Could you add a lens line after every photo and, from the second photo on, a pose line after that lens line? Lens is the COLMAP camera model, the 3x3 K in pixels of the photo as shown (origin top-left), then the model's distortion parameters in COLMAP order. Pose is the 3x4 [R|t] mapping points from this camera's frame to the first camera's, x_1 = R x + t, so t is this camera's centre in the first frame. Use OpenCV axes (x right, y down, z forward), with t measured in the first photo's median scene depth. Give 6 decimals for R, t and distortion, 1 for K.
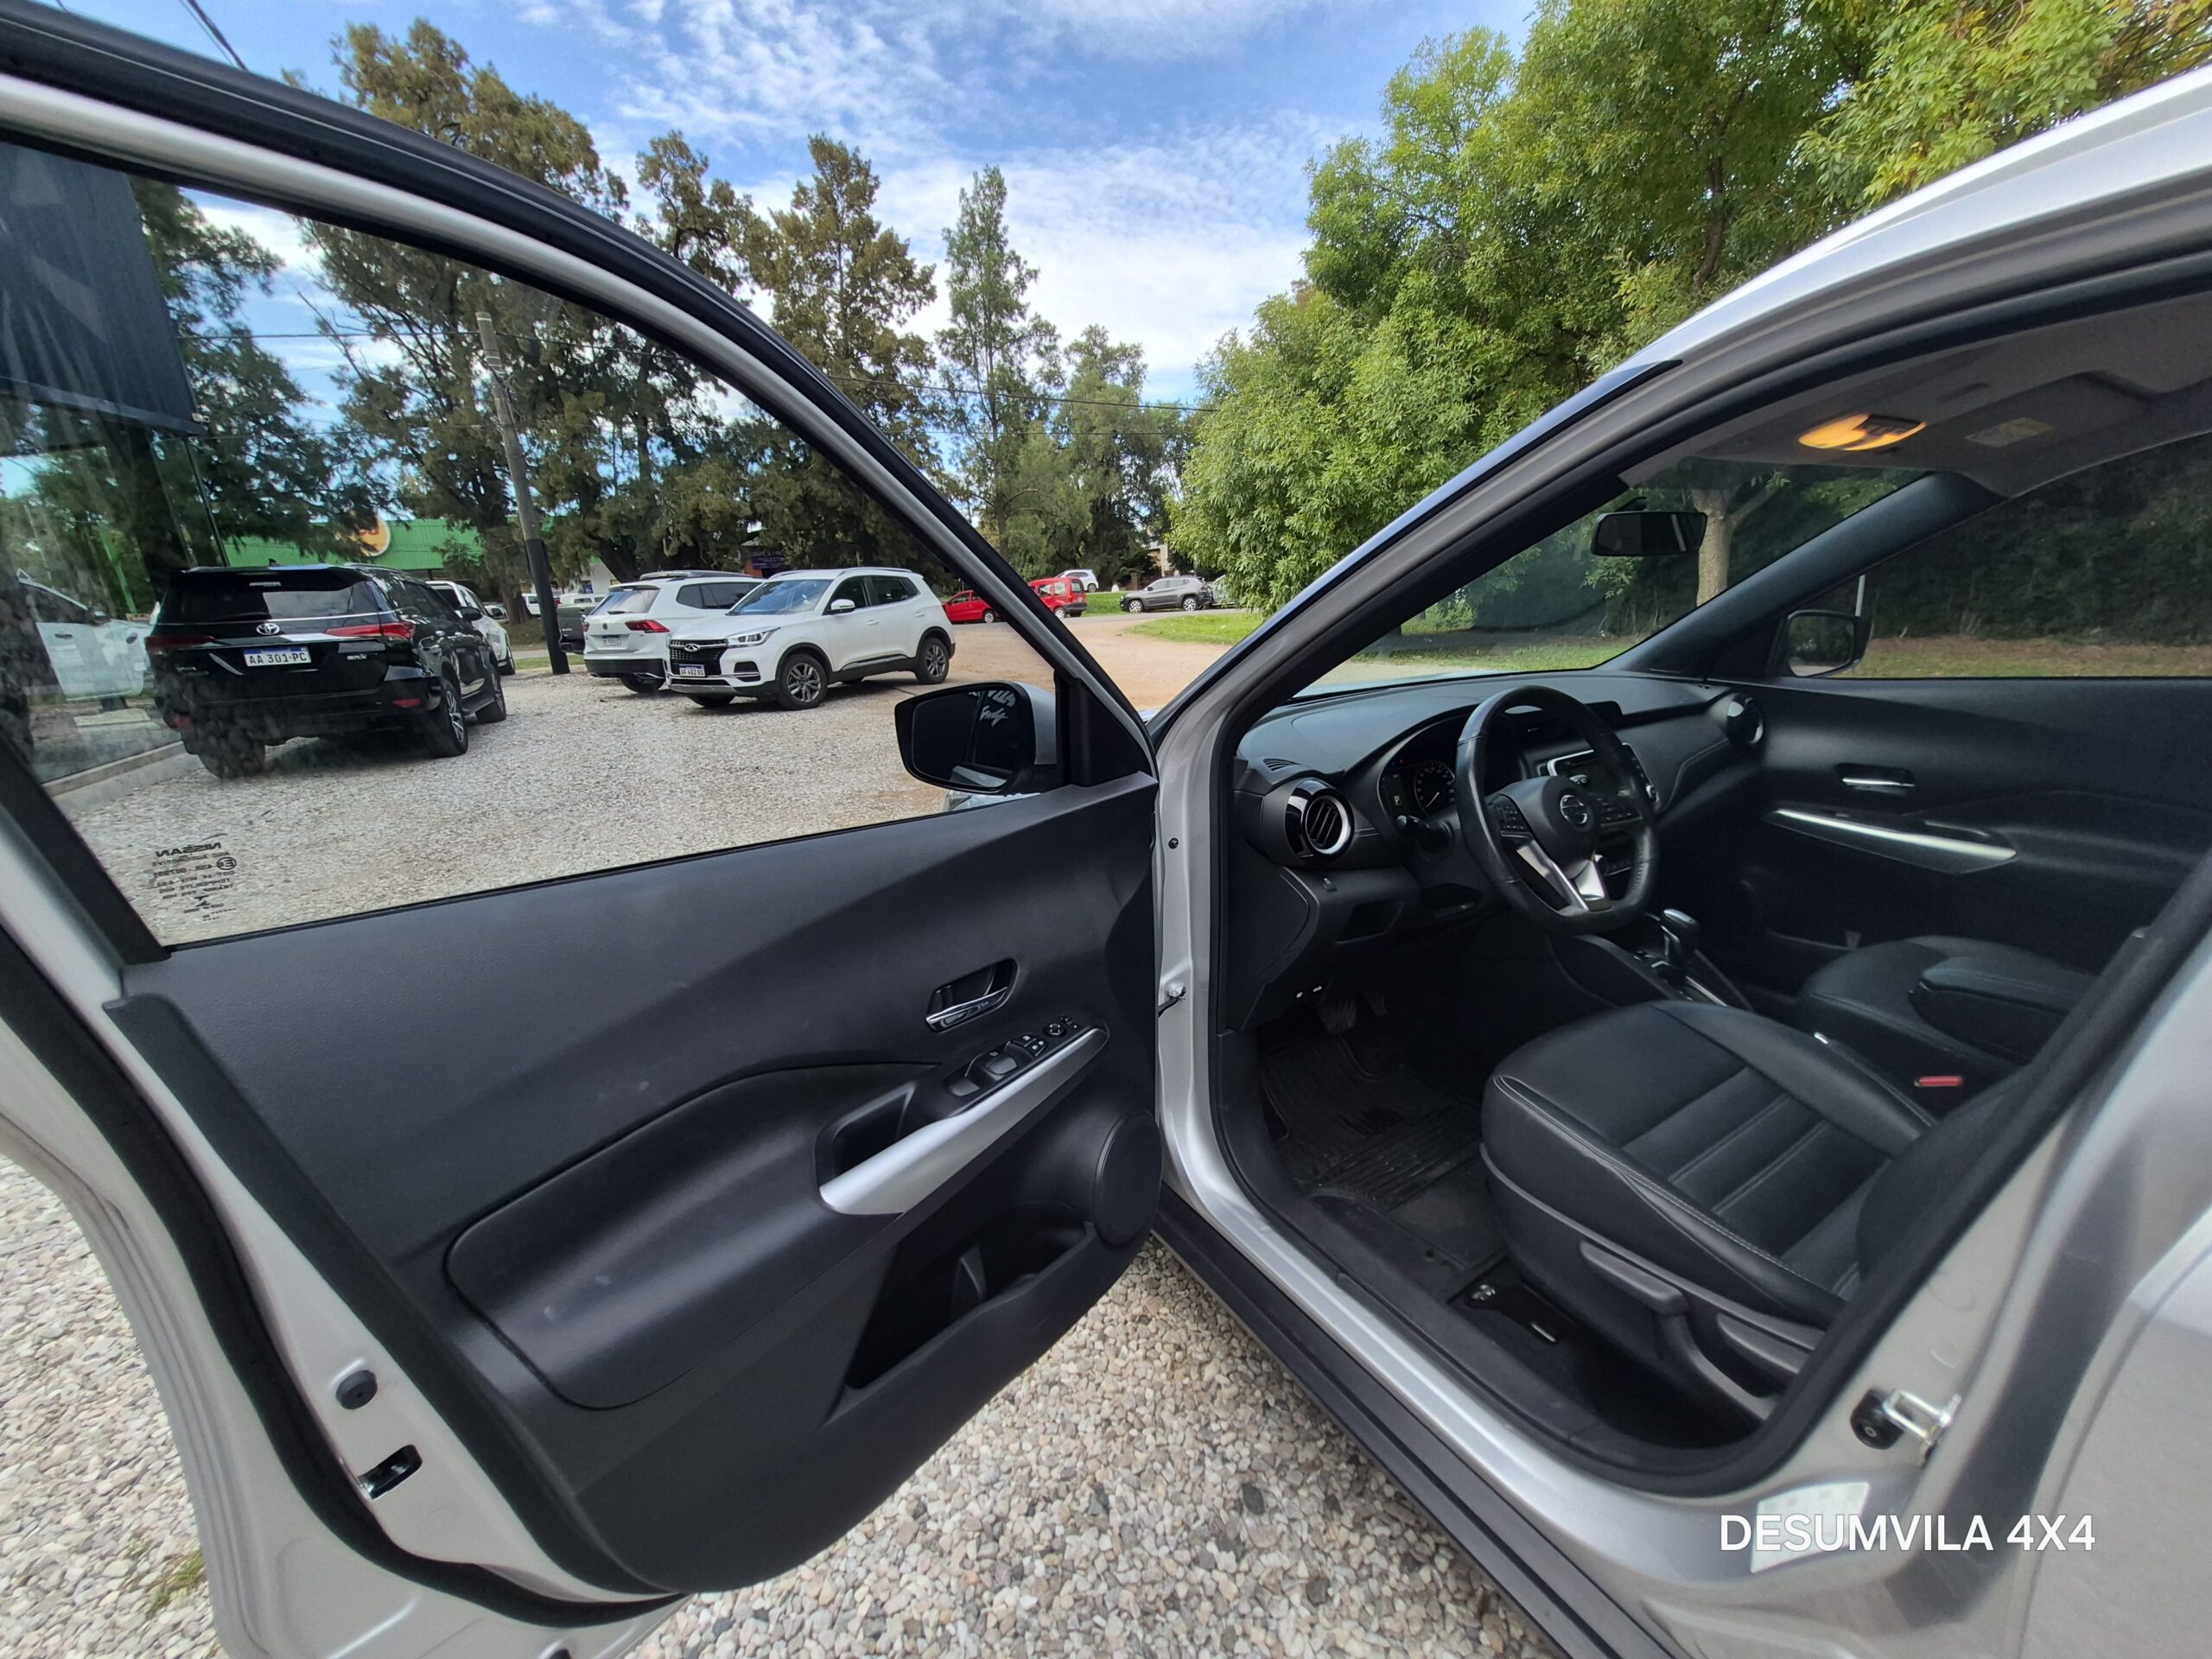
lens RADIAL K [[862.9, 0, 1113.0], [0, 862.9, 852.3], [0, 0, 1]] dist [-0.001222, -0.000242]
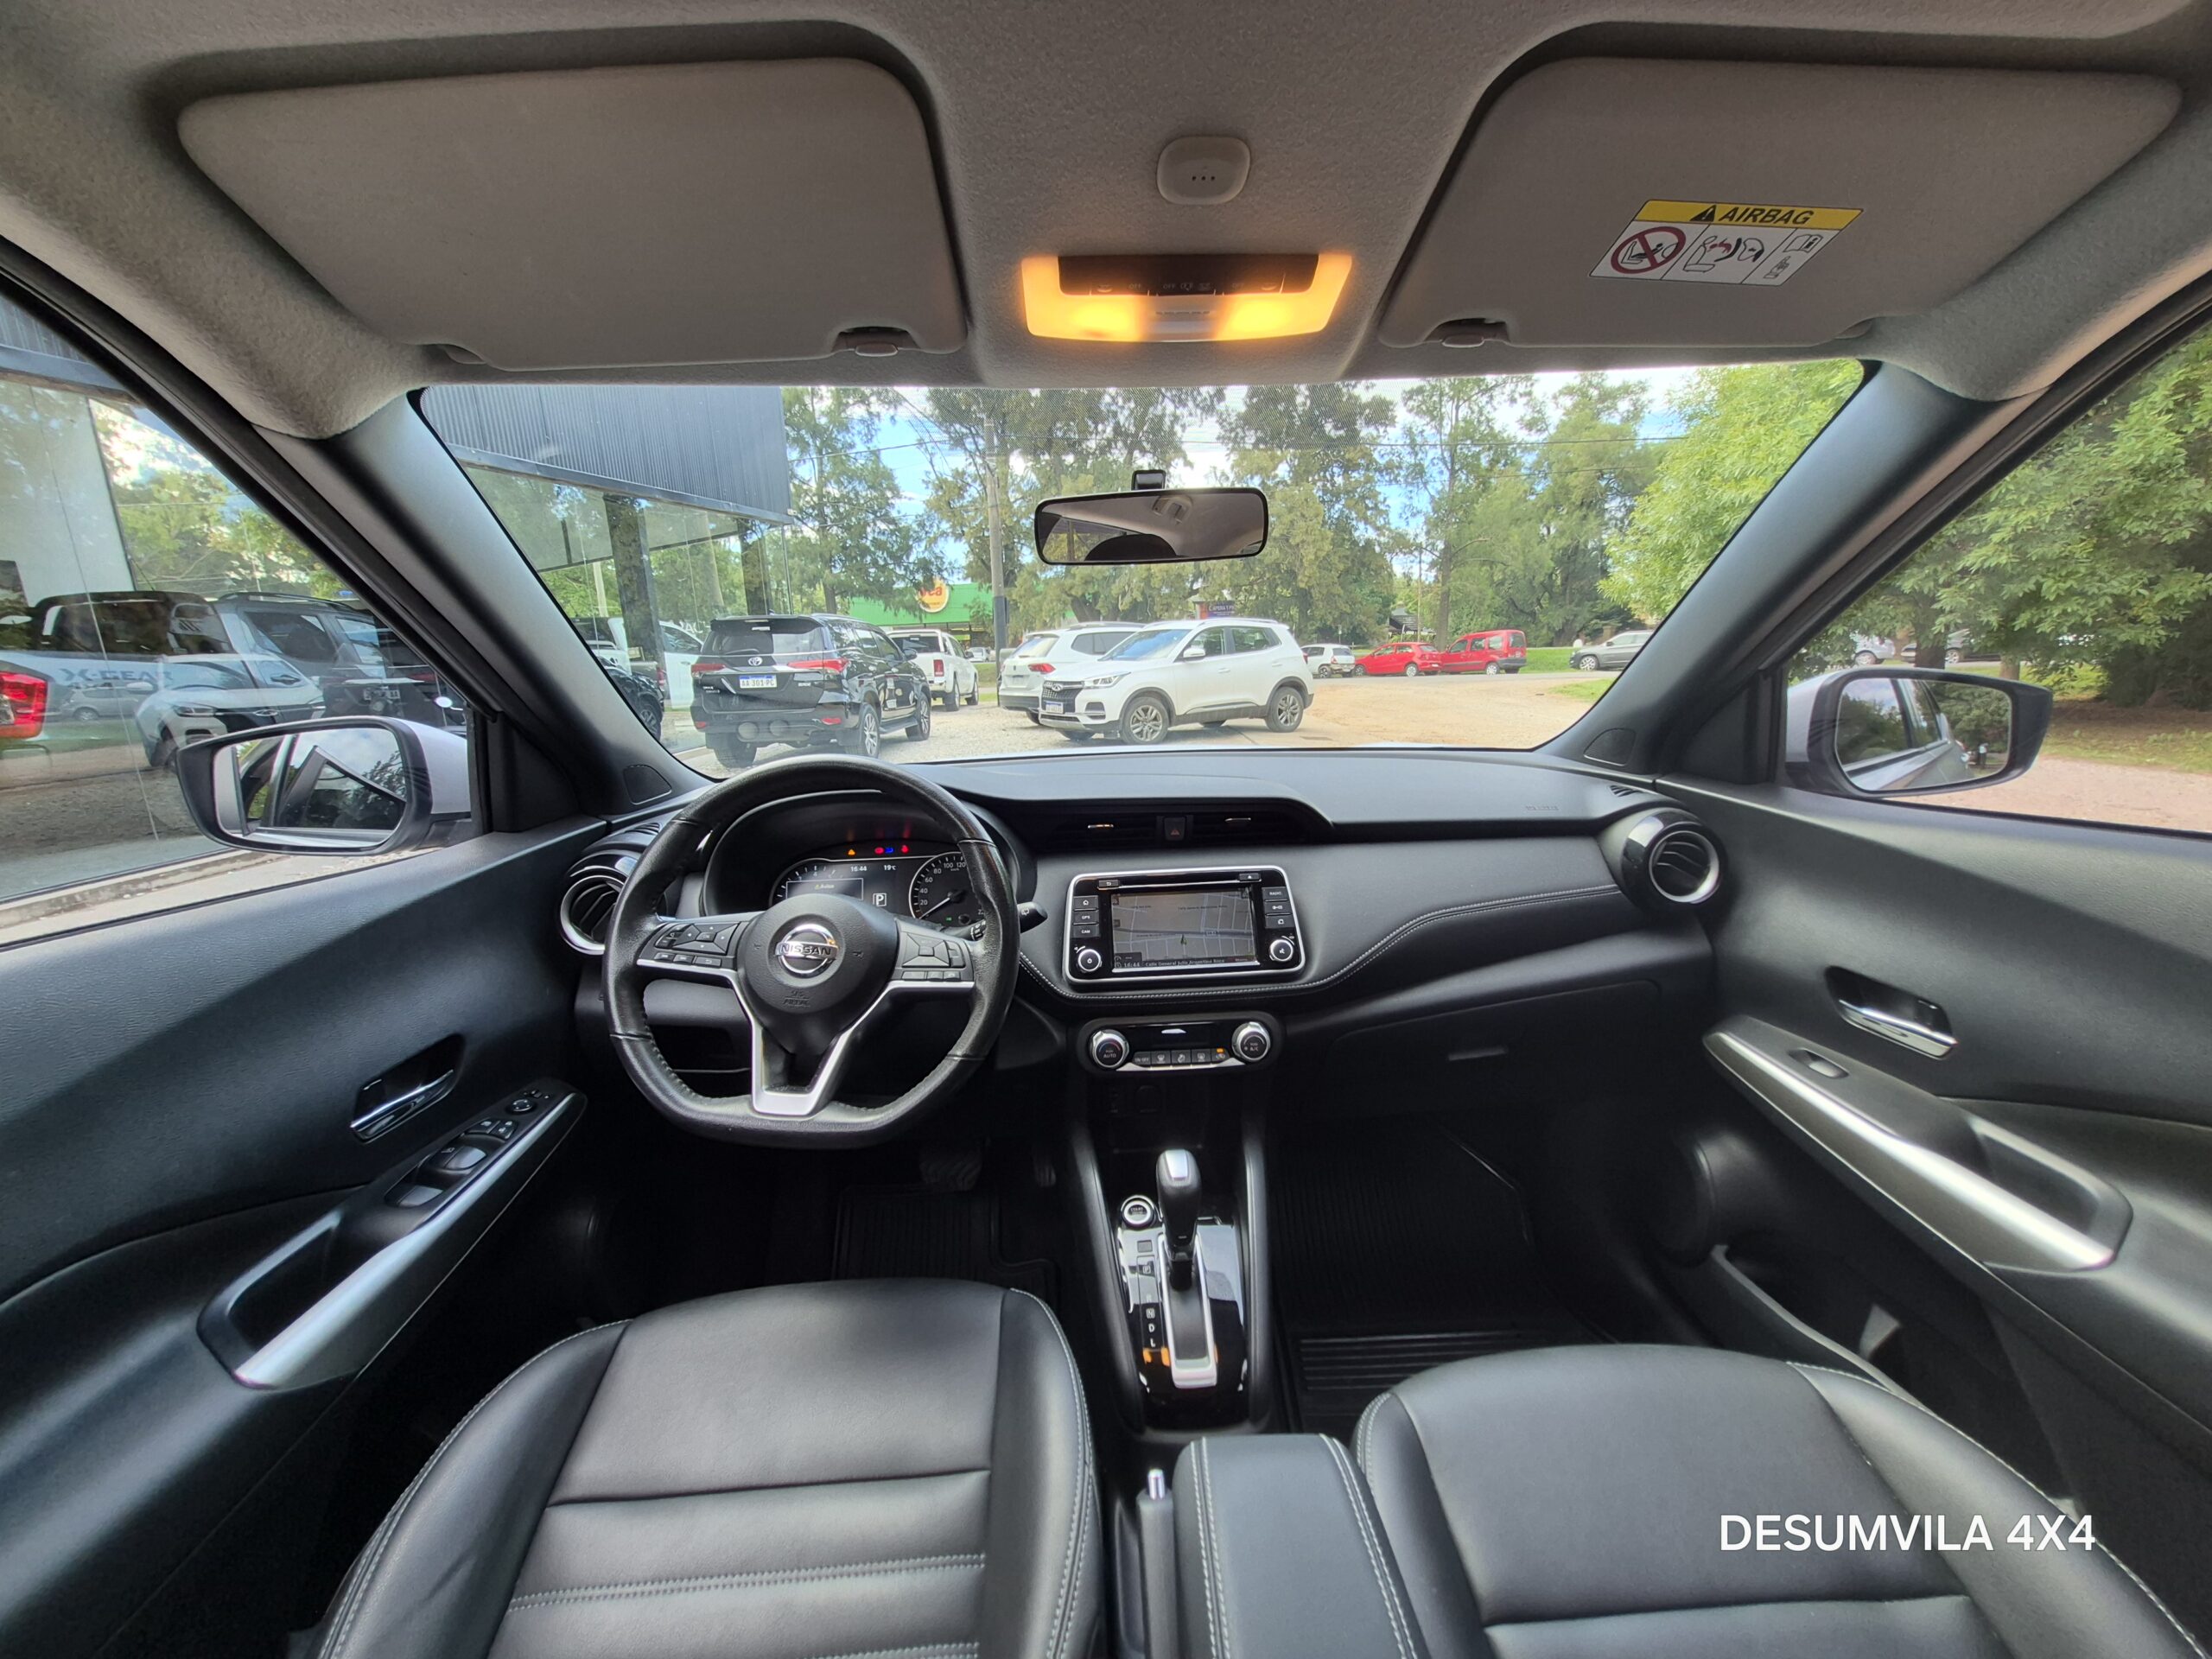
lens RADIAL K [[862.9, 0, 1122.5], [0, 862.9, 835.2], [0, 0, 1]] dist [-0.001222, -0.000242]
pose [[0.878364, 0.115028, -0.463945, 0.077057], [-0.149665, 0.987991, -0.038398, -0.010496], [0.453957, 0.103164, 0.885031, 0.040006]]
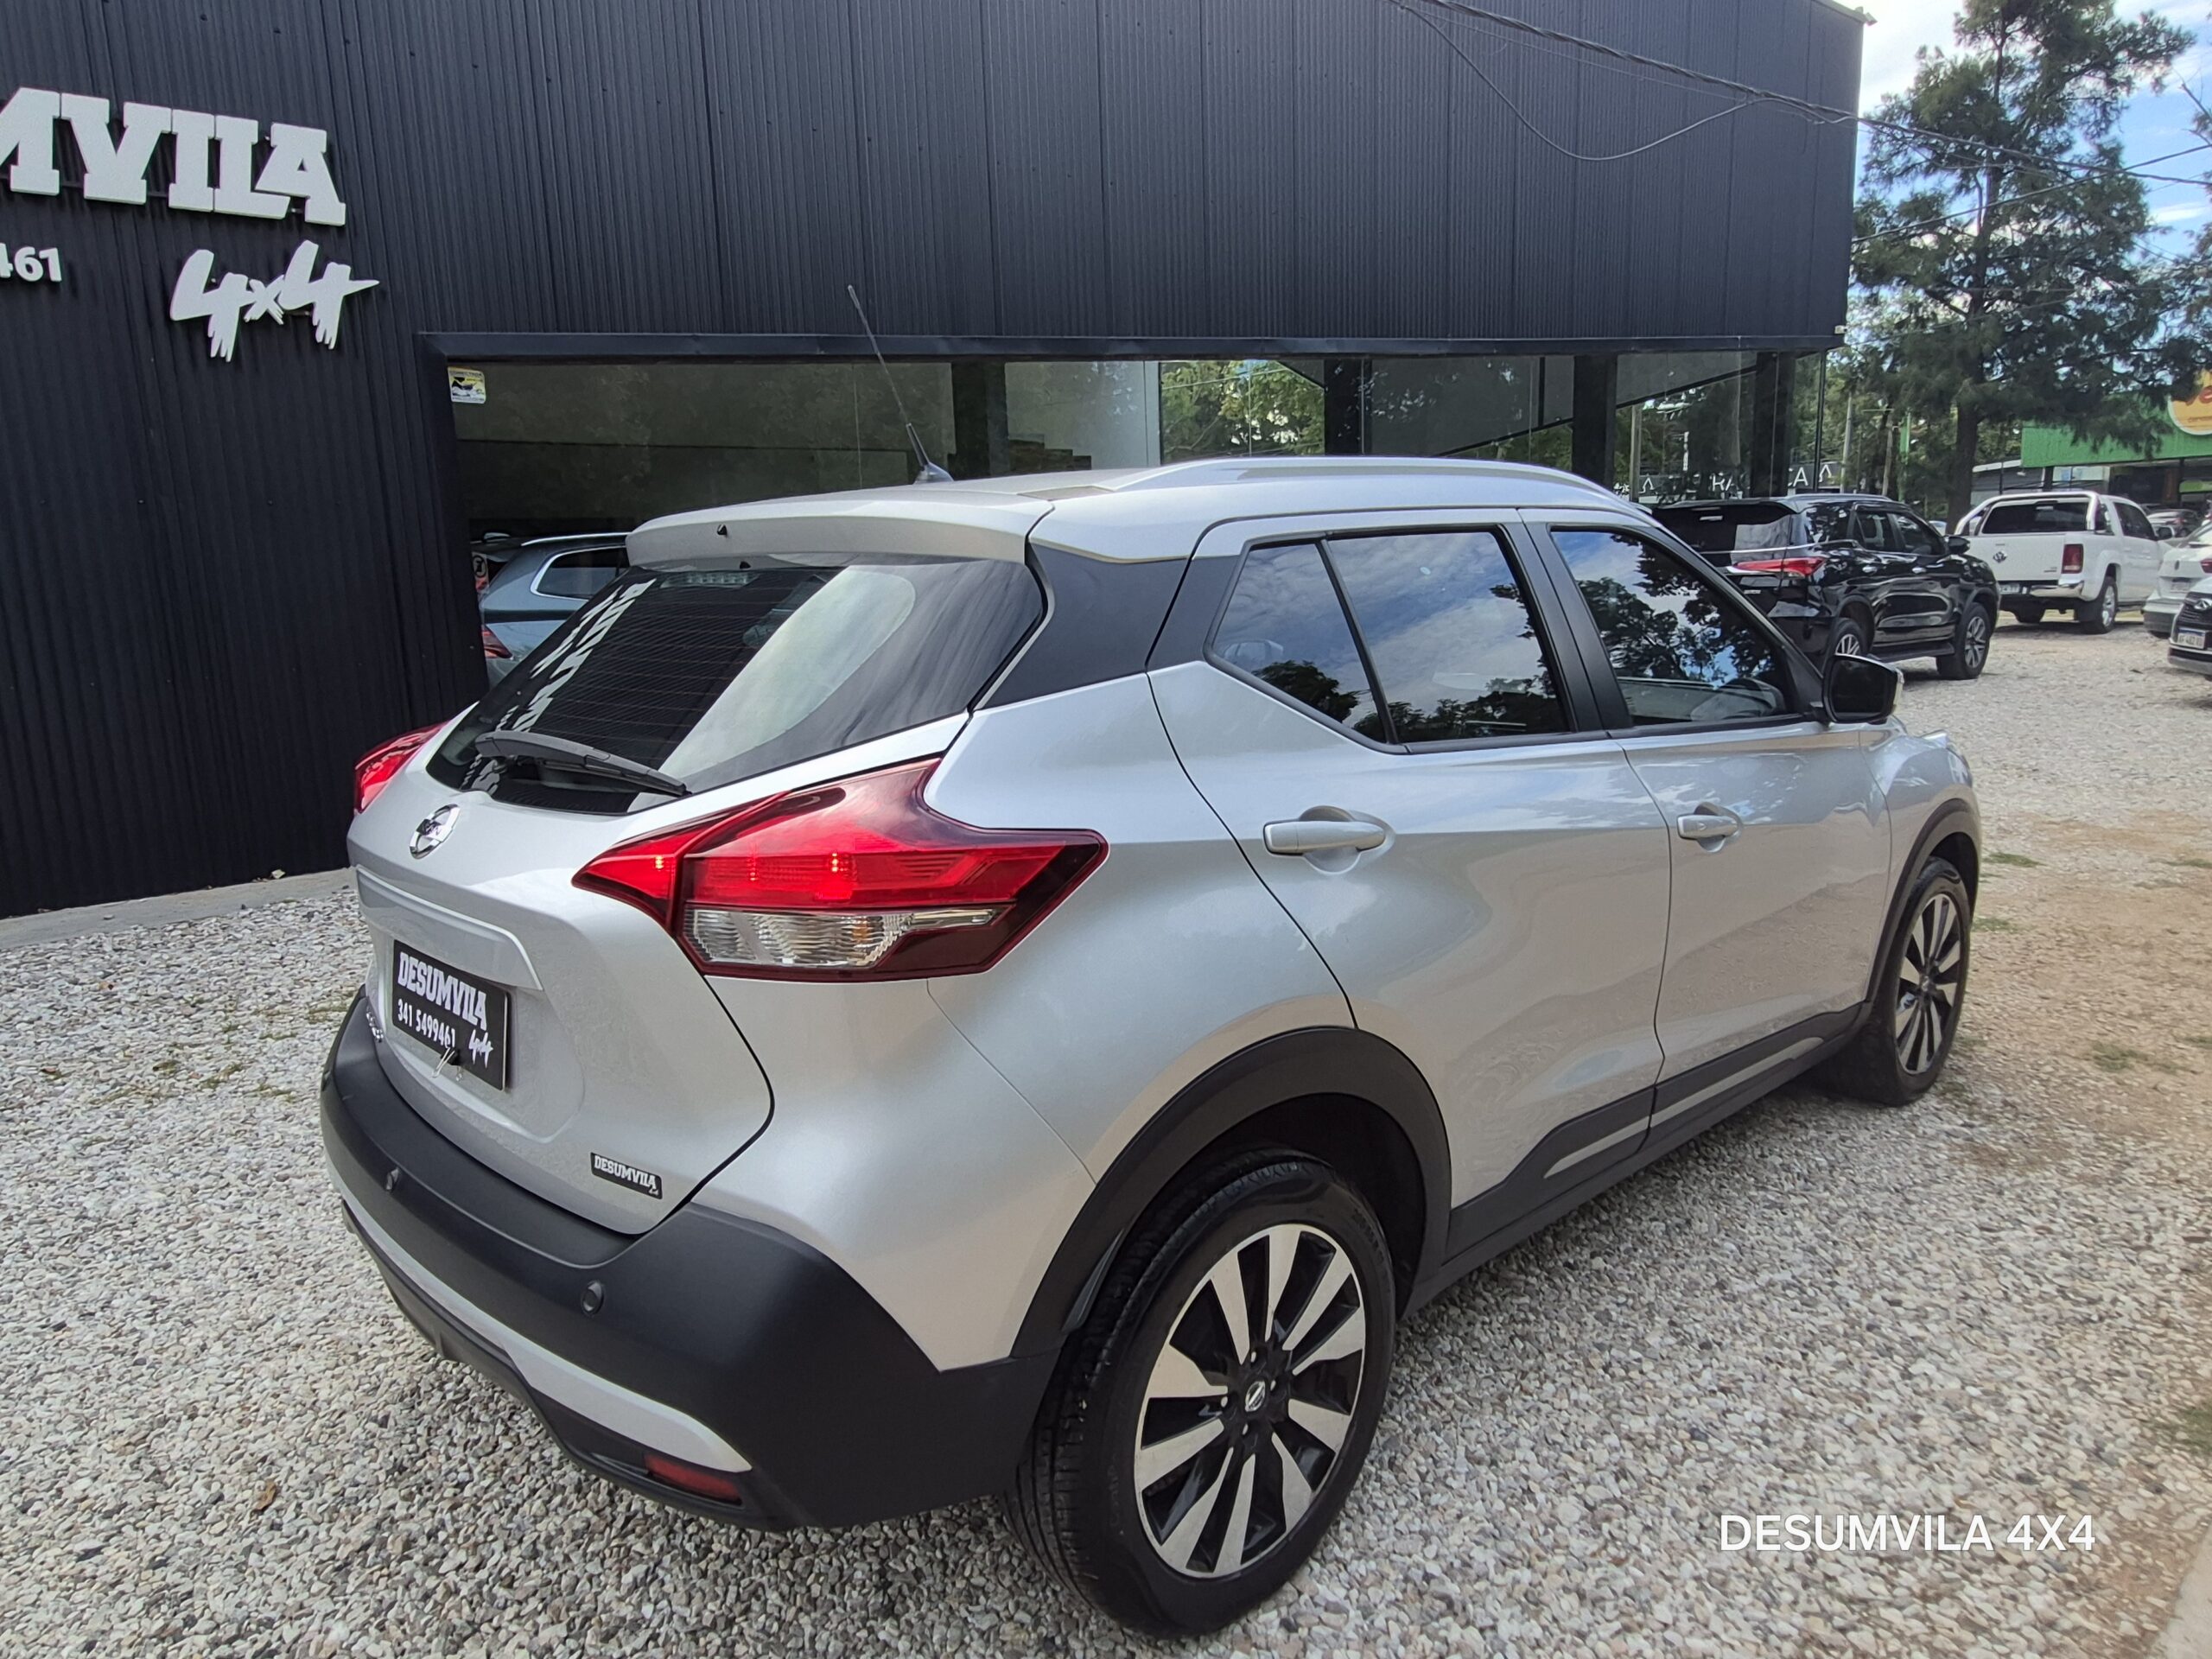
lens RADIAL K [[1440.7, 0, 1086.4], [0, 1440.7, 833.1], [0, 0, 1]] dist [0.009875, -0.007732]
pose [[0.191651, 0.218854, -0.956751, 0.268413], [-0.267340, 0.949601, 0.163666, -0.014204], [0.944351, 0.224411, 0.240501, -0.021194]]
